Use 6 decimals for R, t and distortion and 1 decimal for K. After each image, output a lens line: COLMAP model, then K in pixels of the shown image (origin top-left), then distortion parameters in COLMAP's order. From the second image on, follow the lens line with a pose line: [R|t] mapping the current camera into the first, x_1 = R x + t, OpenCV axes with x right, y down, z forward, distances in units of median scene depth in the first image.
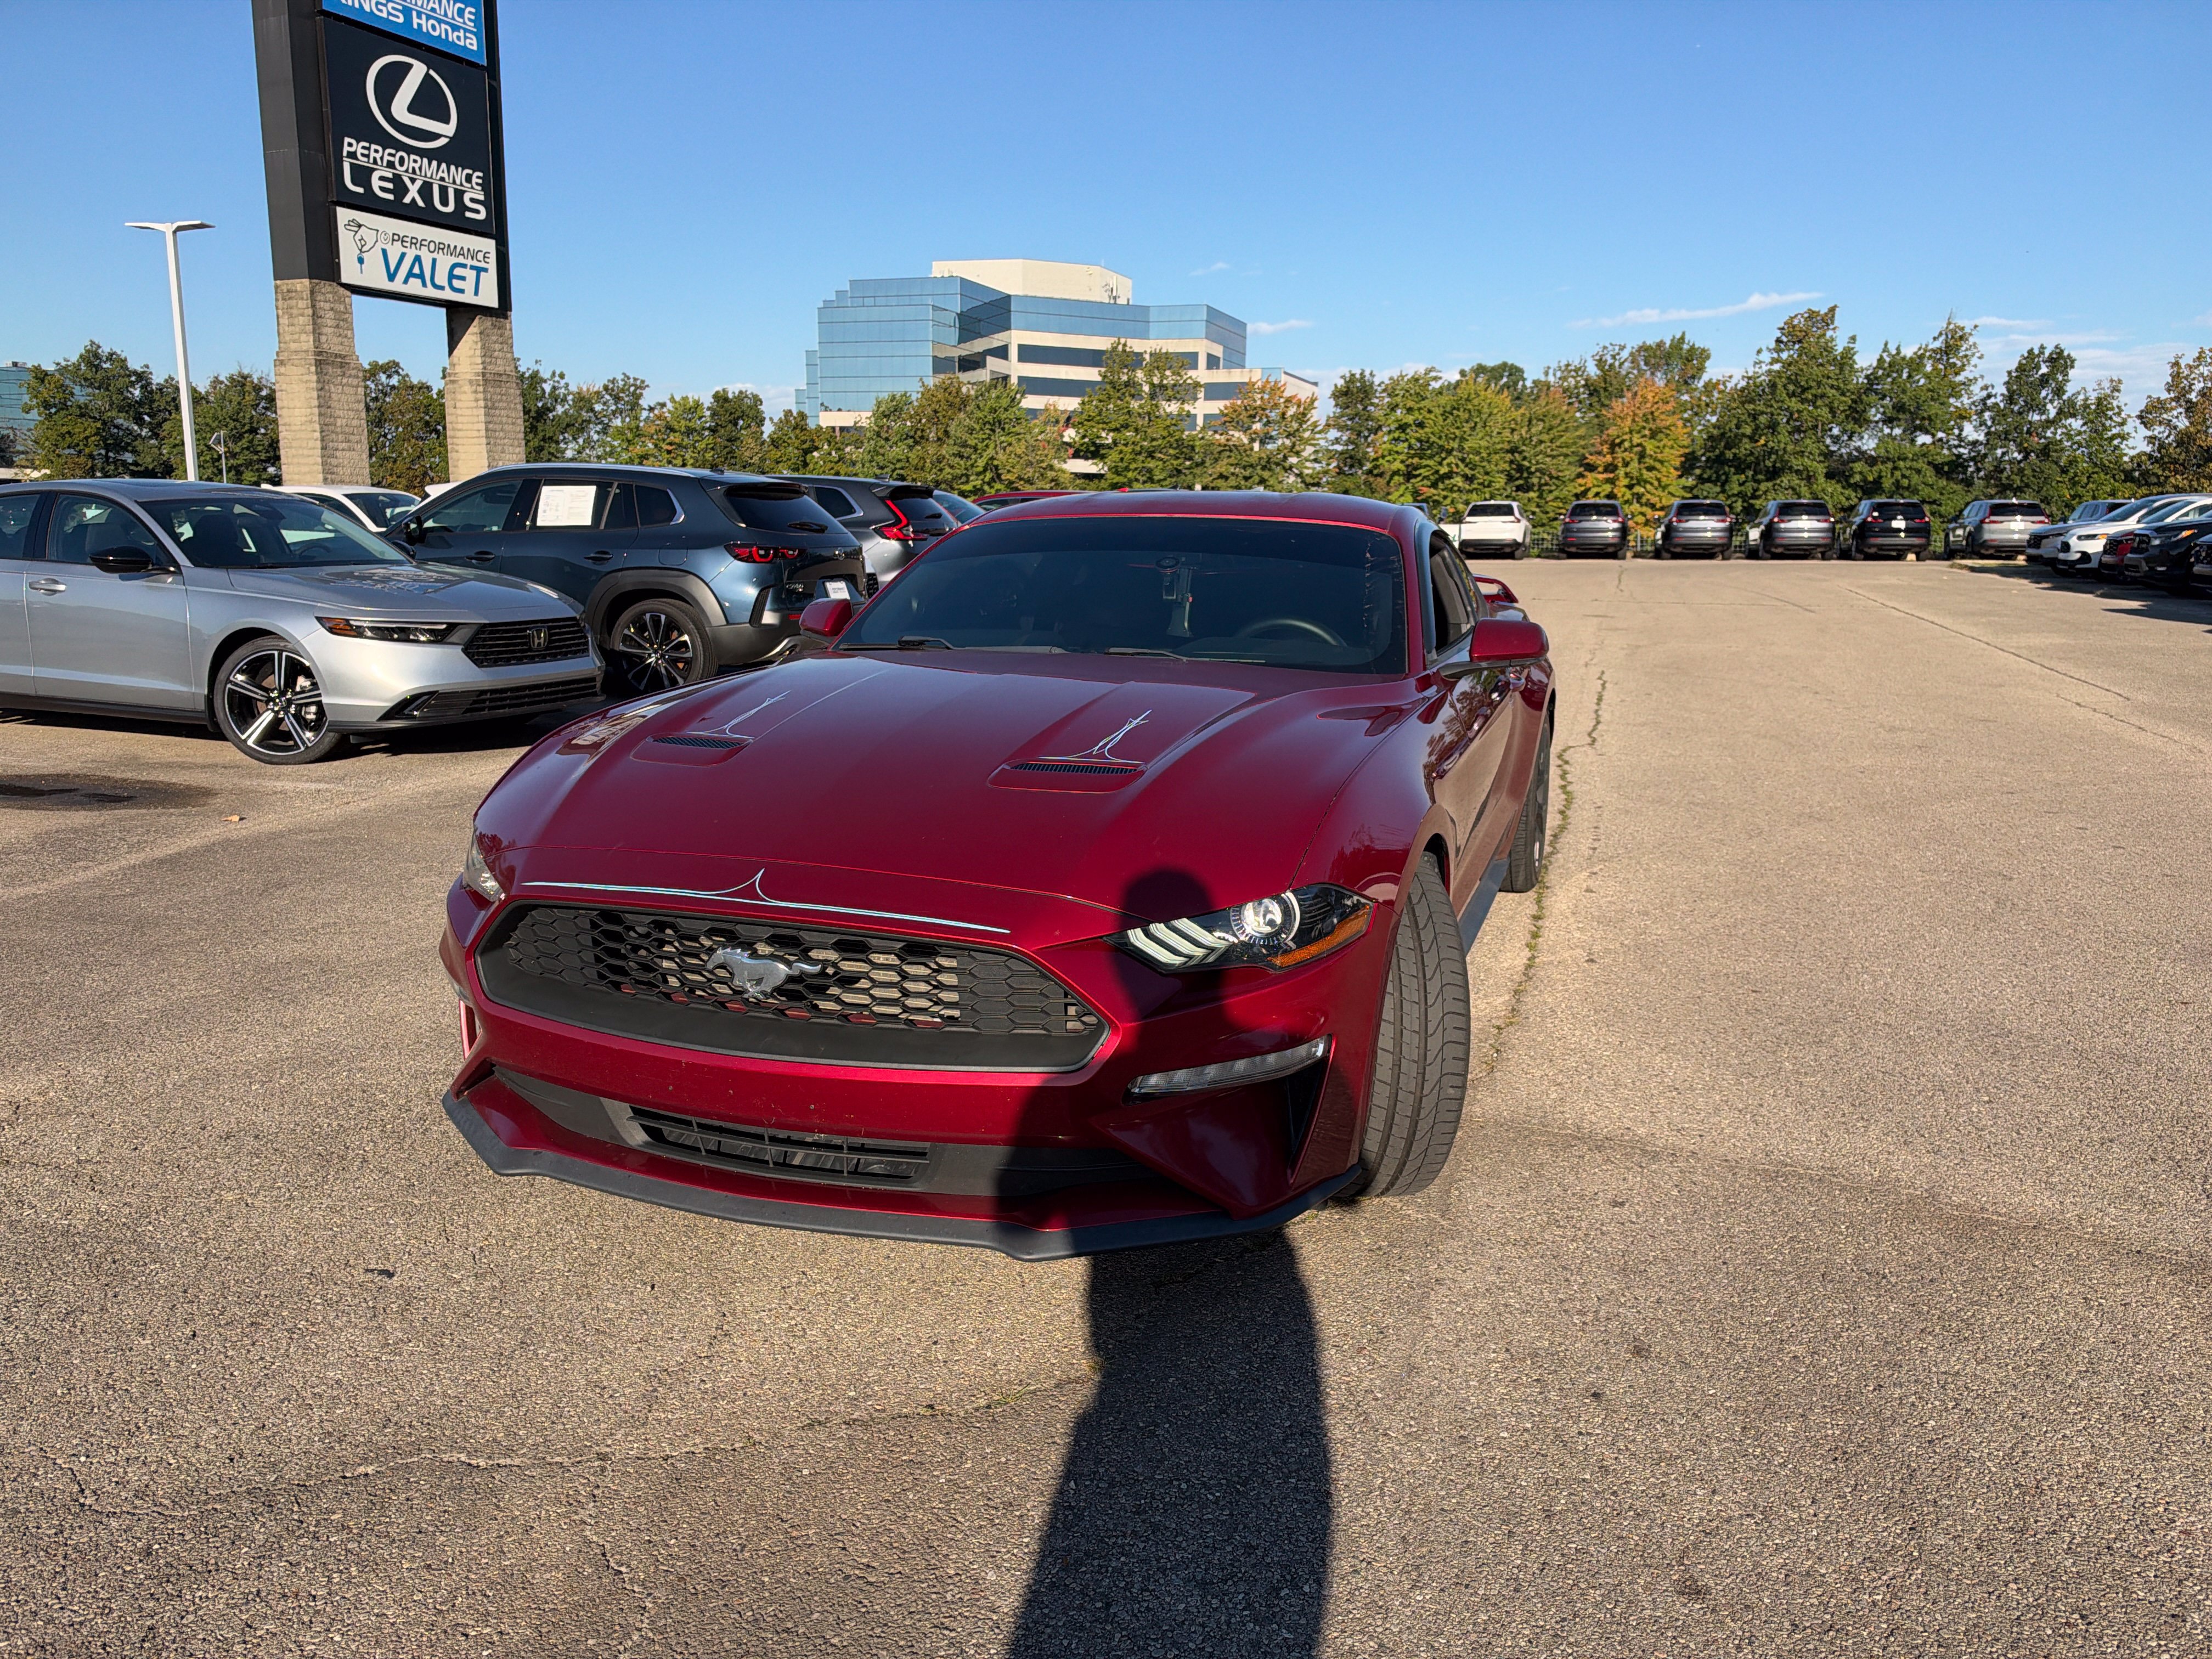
lens RADIAL K [[1598.2, 0, 1120.5], [0, 1598.2, 838.1], [0, 0, 1]] dist [0.003339, -0.020643]
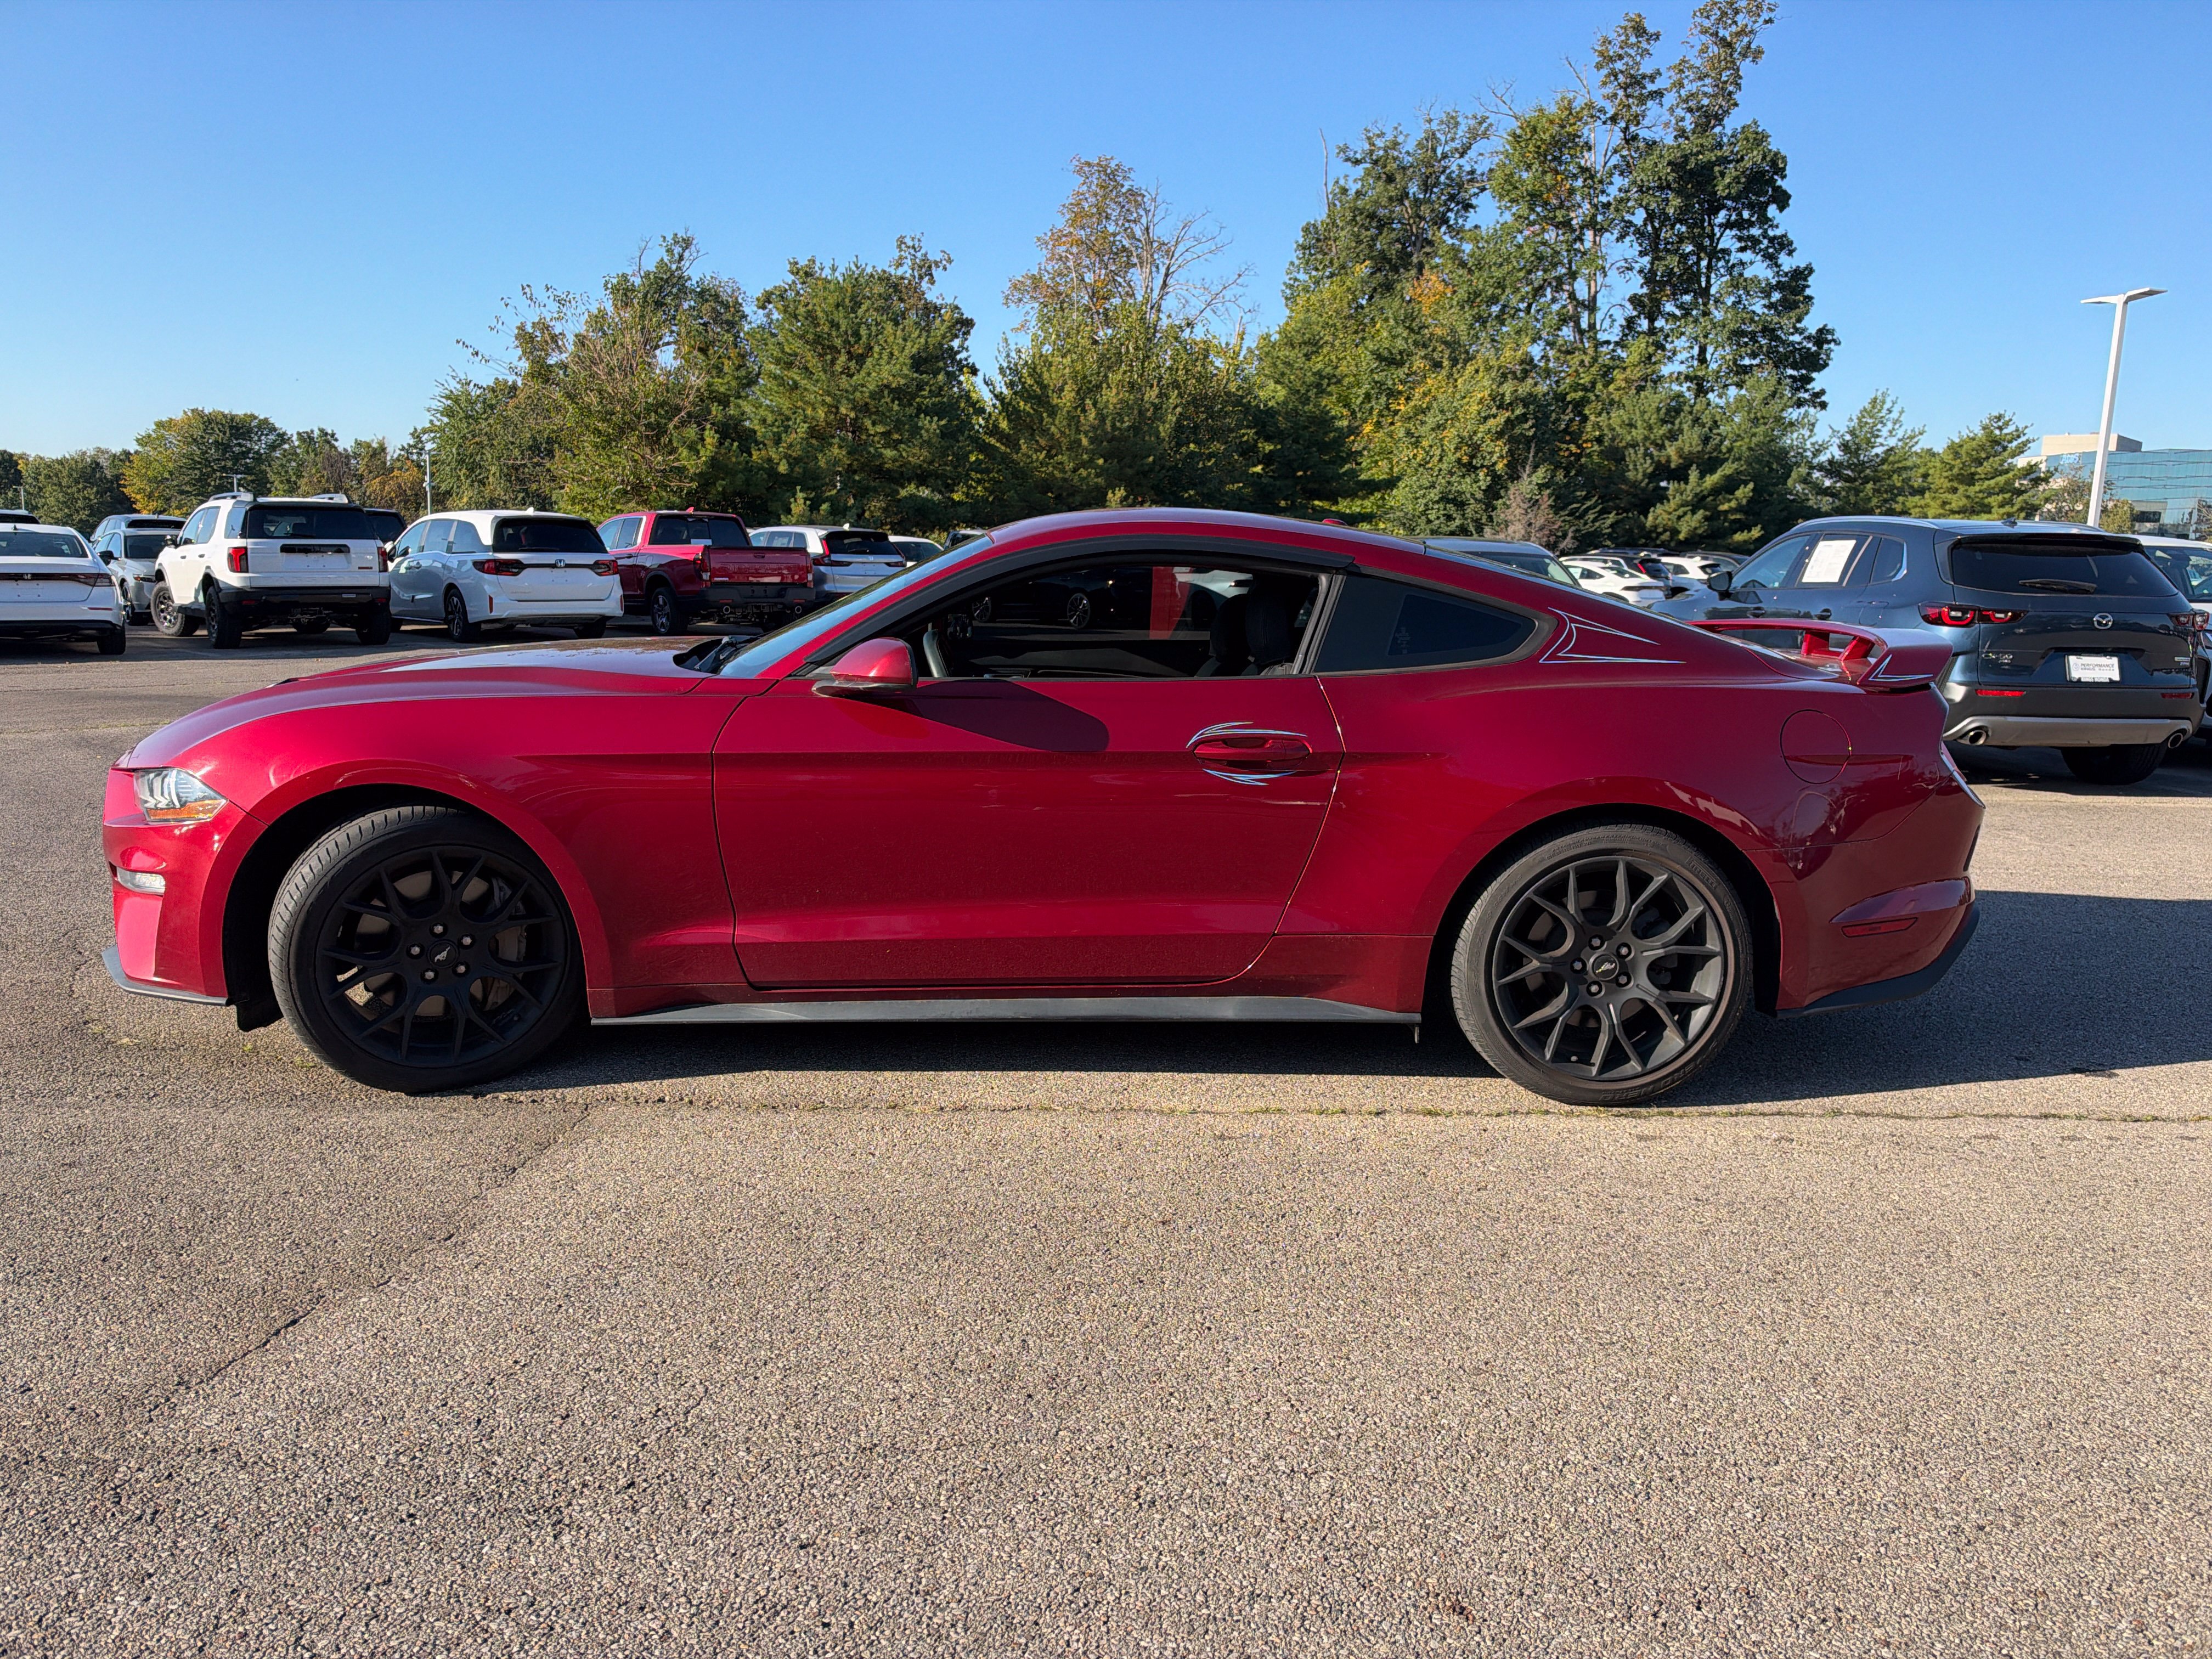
lens RADIAL K [[1598.2, 0, 1102.0], [0, 1598.2, 832.4], [0, 0, 1]] dist [0.003339, -0.020643]
pose [[0.356960, 0.156016, -0.920999, 0.096710], [-0.203374, 0.975282, 0.086388, -0.011585], [0.911712, 0.156470, 0.379867, 0.068585]]
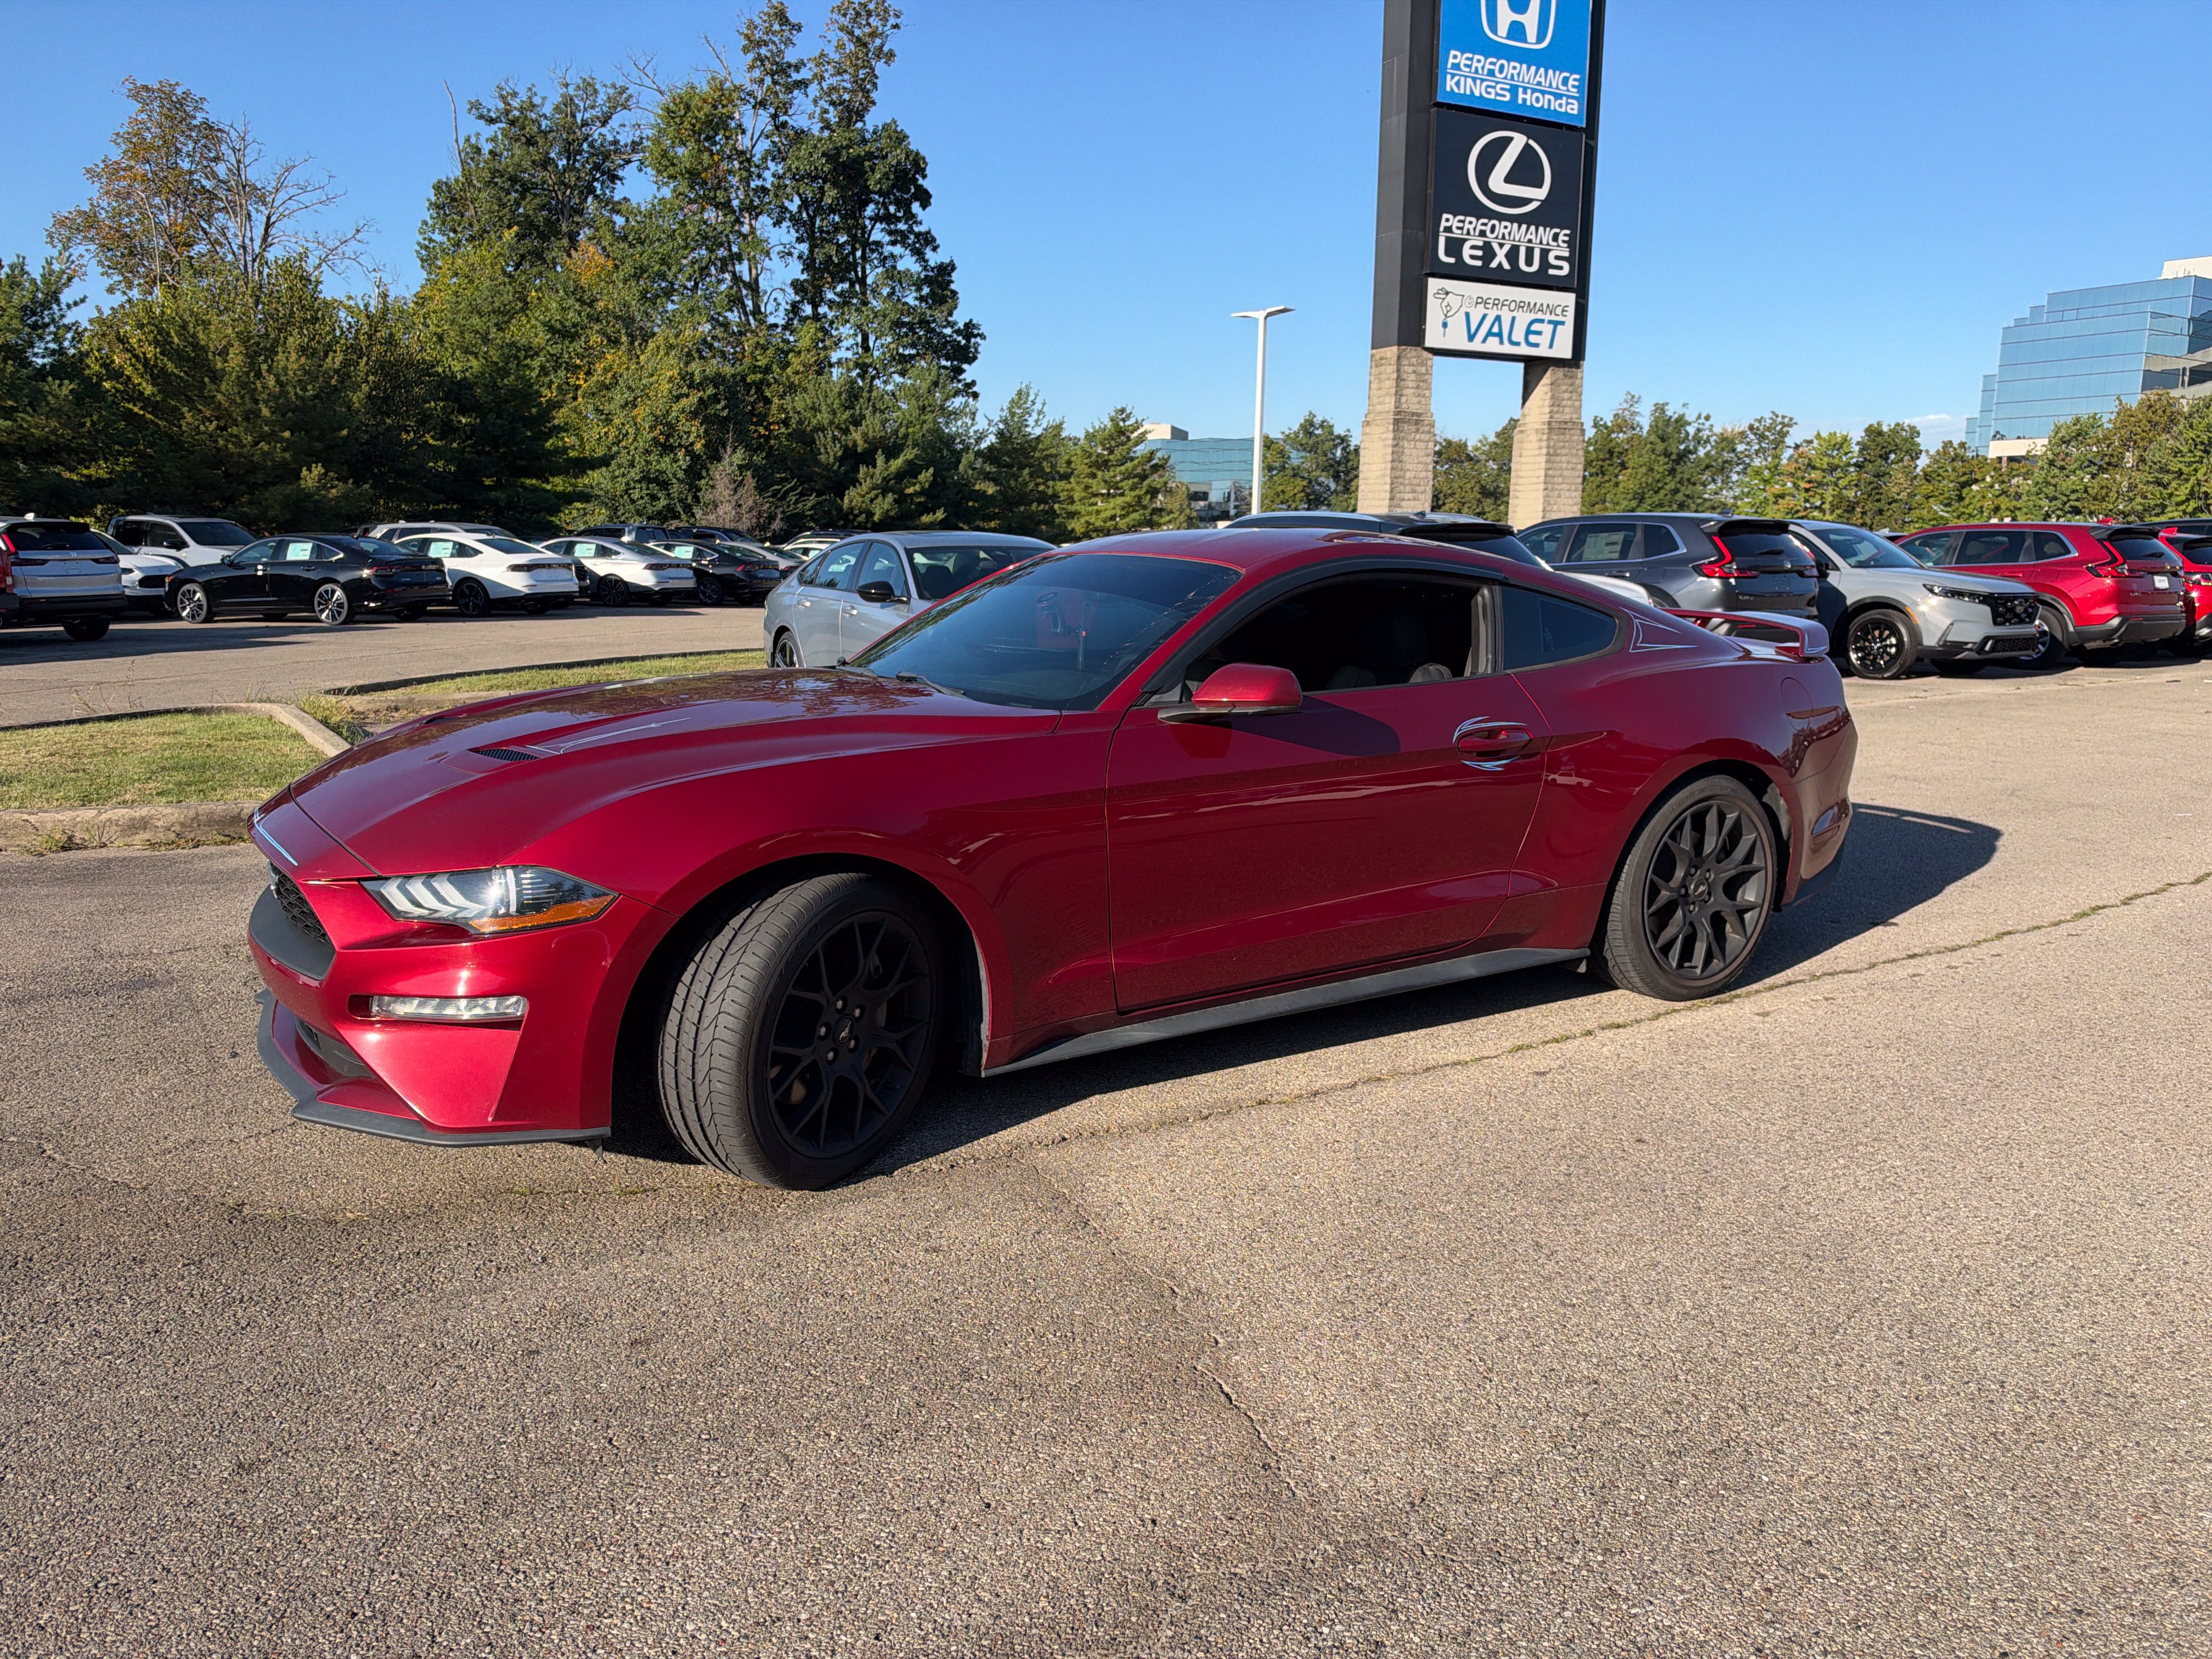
lens RADIAL K [[1598.2, 0, 1112.9], [0, 1598.2, 845.6], [0, 0, 1]] dist [0.003339, -0.020643]
pose [[0.775427, 0.108930, -0.621971, 0.066686], [-0.121605, 0.992331, 0.022185, -0.003643], [0.619617, 0.058432, 0.782726, 0.019705]]
